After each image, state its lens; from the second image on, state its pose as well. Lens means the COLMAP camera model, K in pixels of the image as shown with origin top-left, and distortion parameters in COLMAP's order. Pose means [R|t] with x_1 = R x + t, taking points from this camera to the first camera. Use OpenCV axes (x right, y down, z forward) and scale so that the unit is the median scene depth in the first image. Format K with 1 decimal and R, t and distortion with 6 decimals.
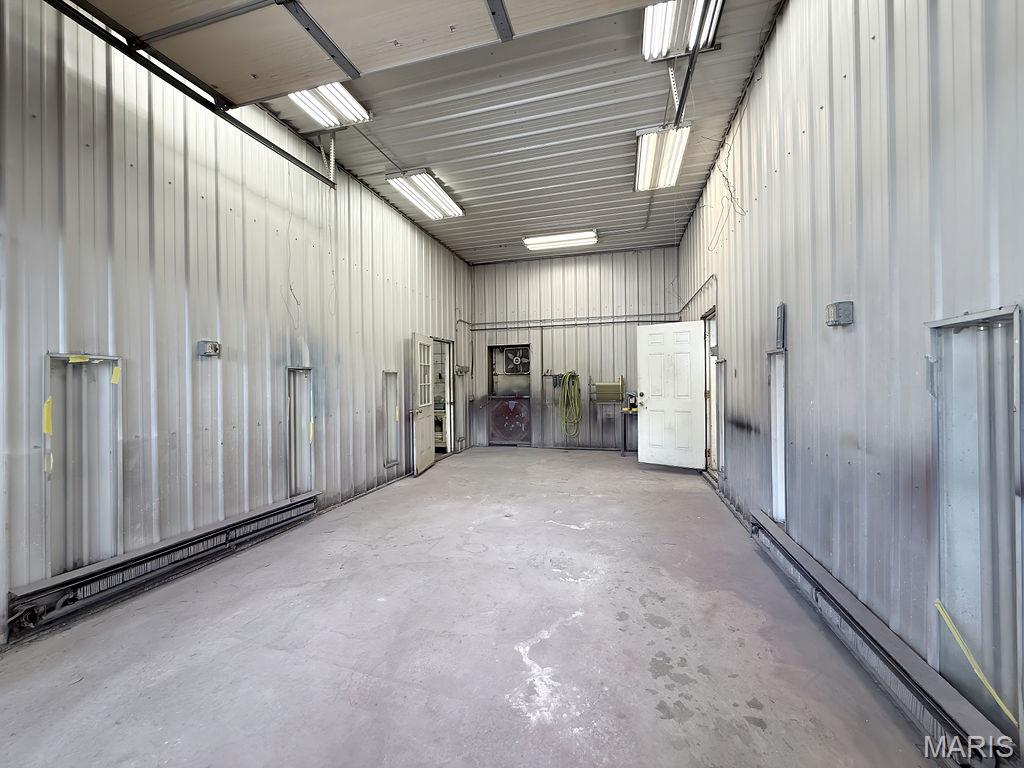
lens RADIAL K [[408.5, 0, 509.0], [0, 408.5, 385.8], [0, 0, 1]] dist [-0.001045, 0.000153]
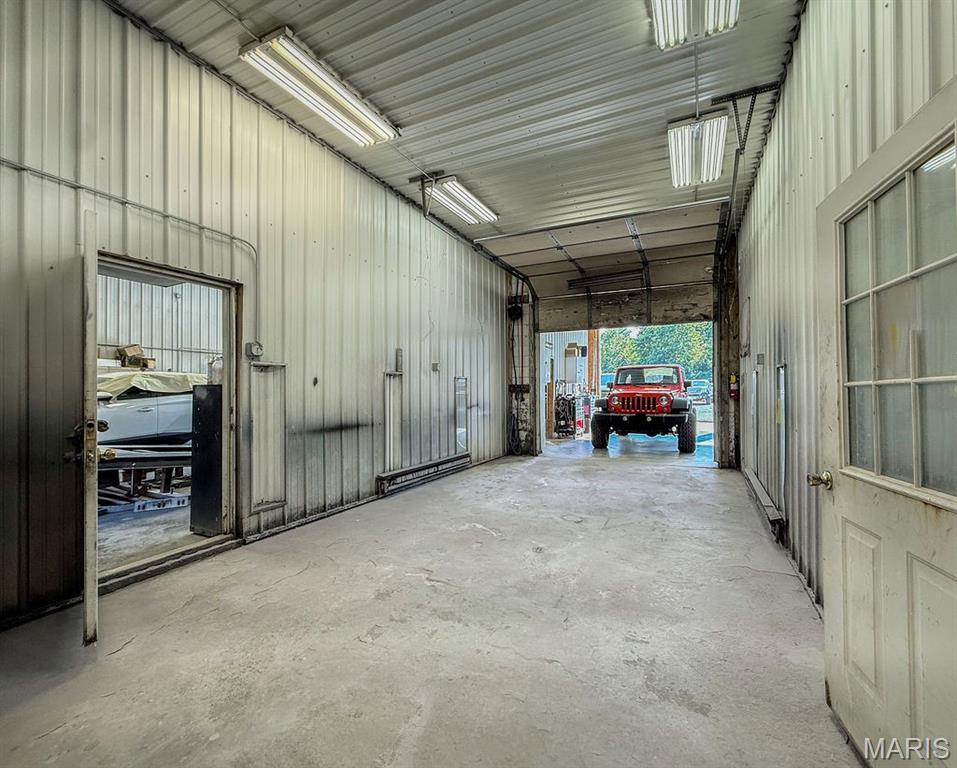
lens RADIAL K [[422.2, 0, 486.9], [0, 422.2, 388.2], [0, 0, 1]] dist [0.001345, 0.000074]
pose [[-0.980171, 0.010018, 0.197900, -0.087800], [0.007418, 0.999876, -0.013874, 0.006921], [-0.198015, -0.012131, -0.980124, 2.305731]]
